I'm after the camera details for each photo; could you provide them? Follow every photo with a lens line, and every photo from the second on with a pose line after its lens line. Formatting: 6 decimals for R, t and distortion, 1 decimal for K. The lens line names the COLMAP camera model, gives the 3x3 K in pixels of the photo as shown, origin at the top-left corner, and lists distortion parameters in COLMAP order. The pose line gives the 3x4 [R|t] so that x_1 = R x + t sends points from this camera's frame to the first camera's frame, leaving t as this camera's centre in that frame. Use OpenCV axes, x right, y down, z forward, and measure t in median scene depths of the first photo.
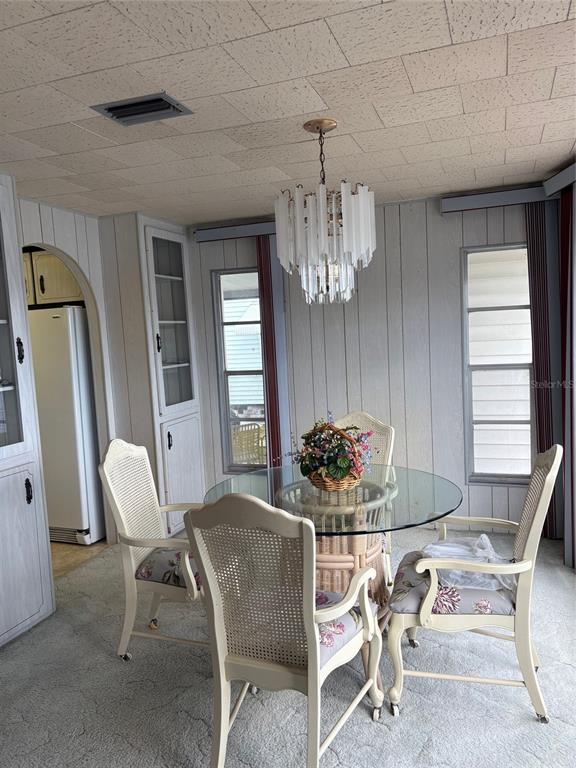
lens RADIAL K [[583.8, 0, 286.5], [0, 583.8, 391.8], [0, 0, 1]] dist [0.048476, -0.014395]
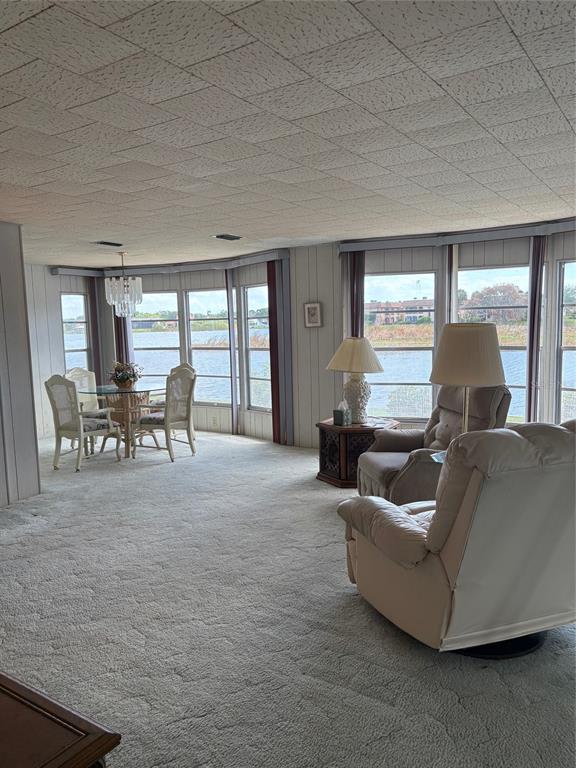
lens RADIAL K [[583.8, 0, 289.3], [0, 583.8, 379.7], [0, 0, 1]] dist [0.048476, -0.014395]
pose [[0.244832, -0.049504, 0.968301, -2.334852], [0.111541, 0.993503, 0.022590, 0.154879], [-0.963128, 0.102474, 0.248763, -0.368862]]
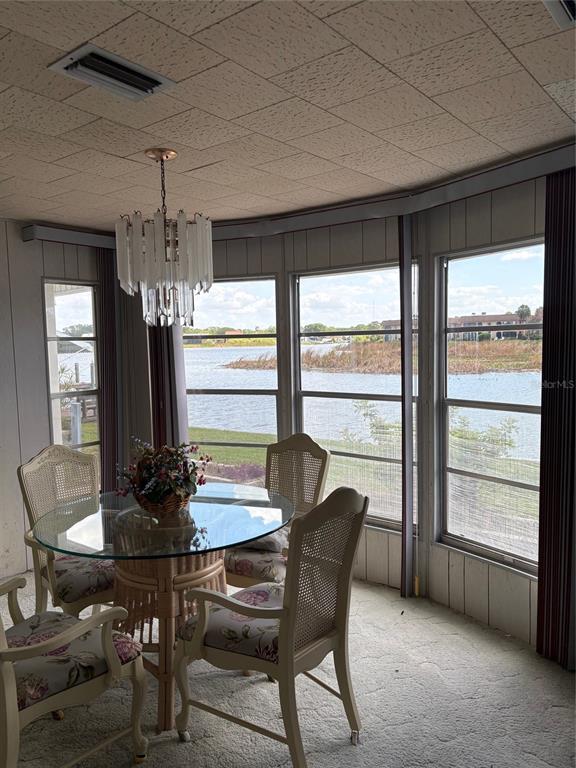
lens RADIAL K [[583.8, 0, 286.3], [0, 583.8, 383.1], [0, 0, 1]] dist [0.048476, -0.014395]
pose [[0.326921, -0.025435, 0.944709, -0.801732], [0.100608, 0.994894, -0.008029, -0.025043], [-0.939681, 0.097670, 0.327811, 0.474783]]
